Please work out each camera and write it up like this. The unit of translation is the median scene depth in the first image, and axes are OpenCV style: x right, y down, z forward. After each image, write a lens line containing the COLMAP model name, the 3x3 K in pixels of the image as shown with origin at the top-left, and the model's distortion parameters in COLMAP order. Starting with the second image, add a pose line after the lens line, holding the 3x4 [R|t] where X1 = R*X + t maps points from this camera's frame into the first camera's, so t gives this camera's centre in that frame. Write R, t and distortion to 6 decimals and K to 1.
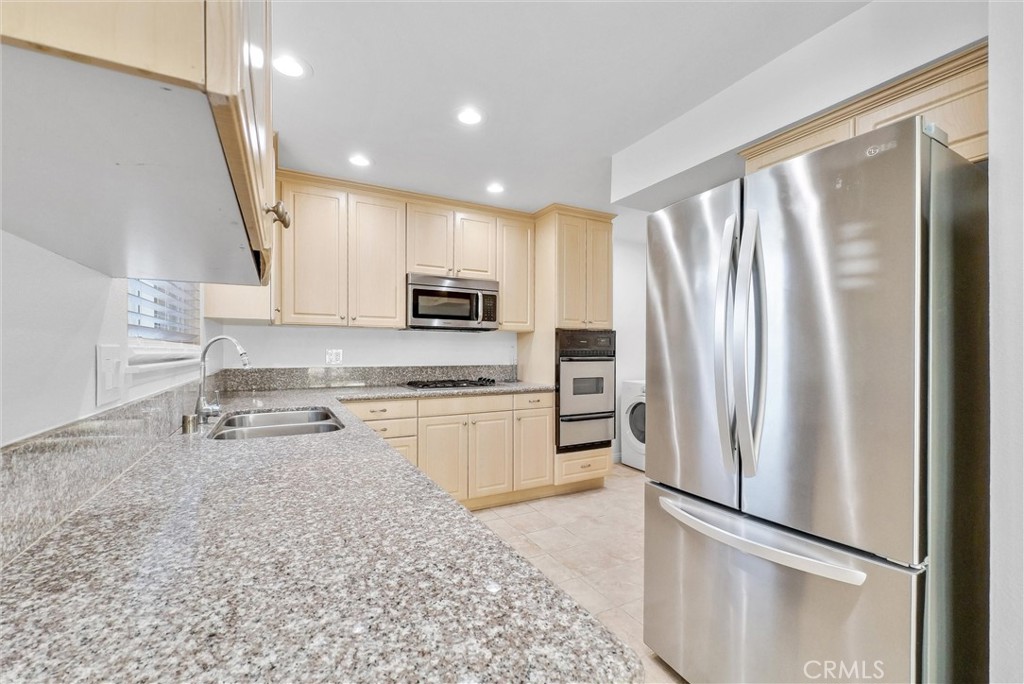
lens RADIAL K [[418.1, 0, 506.7], [0, 418.1, 358.3], [0, 0, 1]] dist [-0.000720, -0.000469]
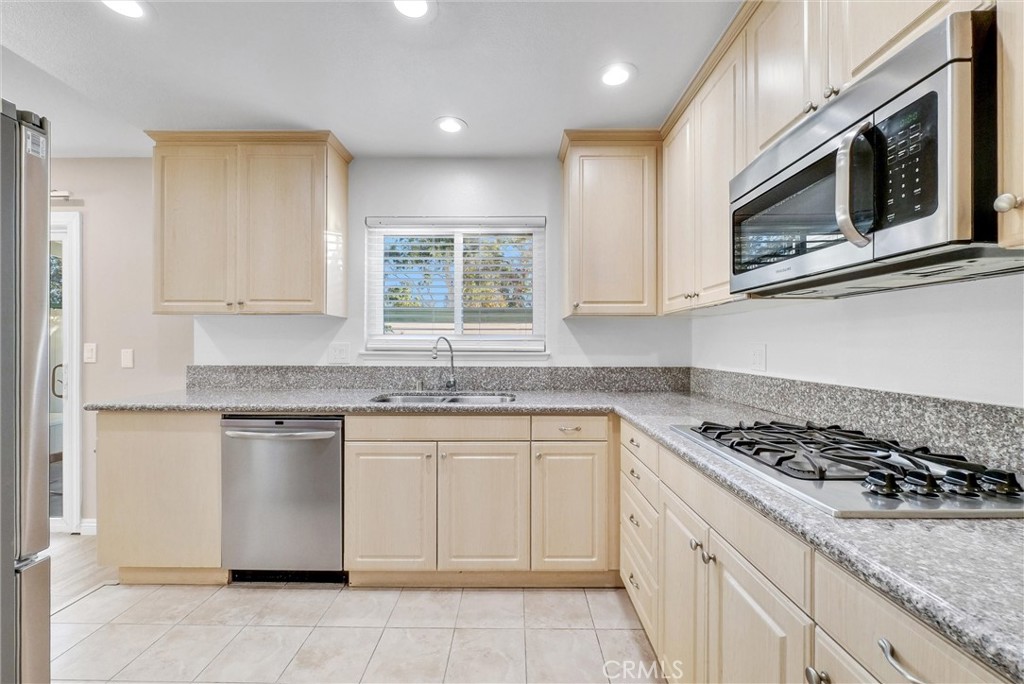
lens RADIAL K [[418.1, 0, 515.5], [0, 418.1, 348.6], [0, 0, 1]] dist [-0.000720, -0.000469]
pose [[-0.477810, 0.000761, -0.878463, 0.269708], [-0.020690, 0.999712, 0.012120, -0.016048], [0.878220, 0.023967, -0.477657, 0.943873]]
